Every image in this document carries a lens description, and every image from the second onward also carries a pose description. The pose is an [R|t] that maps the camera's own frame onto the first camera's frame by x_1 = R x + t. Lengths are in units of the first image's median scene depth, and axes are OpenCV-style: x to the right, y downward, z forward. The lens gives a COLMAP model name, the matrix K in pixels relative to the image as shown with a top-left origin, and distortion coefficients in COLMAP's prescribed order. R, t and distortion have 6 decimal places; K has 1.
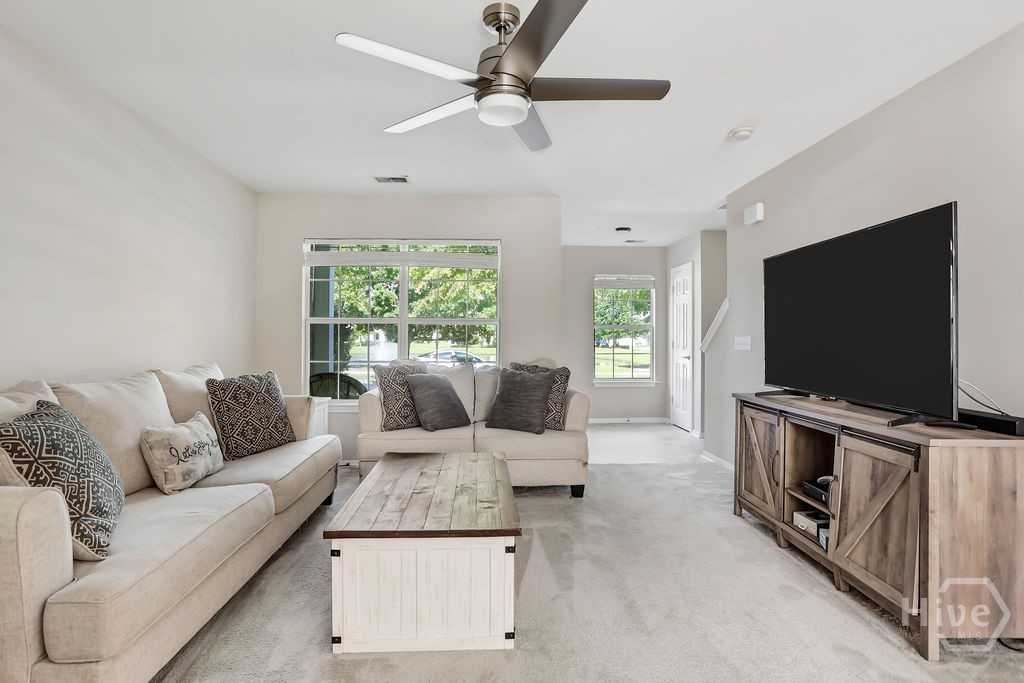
lens RADIAL K [[510.6, 0, 509.4], [0, 510.6, 337.5], [0, 0, 1]] dist [-0.023656, 0.006111]
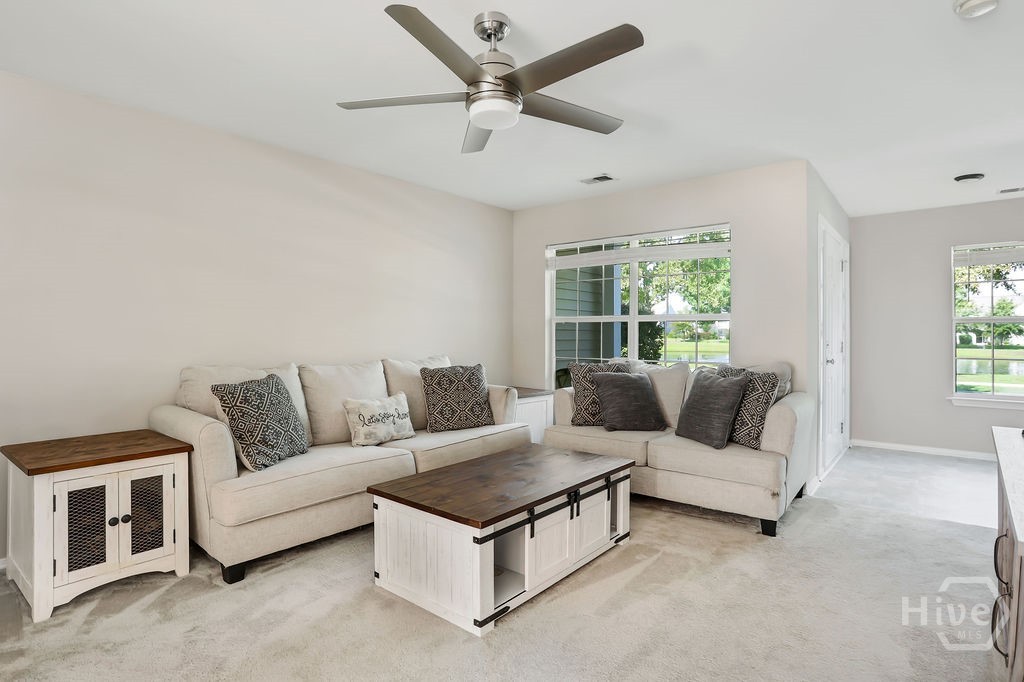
lens RADIAL K [[510.6, 0, 471.5], [0, 510.6, 328.9], [0, 0, 1]] dist [-0.023656, 0.006111]
pose [[0.747070, -0.008937, -0.664686, 0.359193], [-0.000428, 0.999903, -0.013925, 0.002499], [0.664746, 0.010687, 0.746993, 0.113485]]
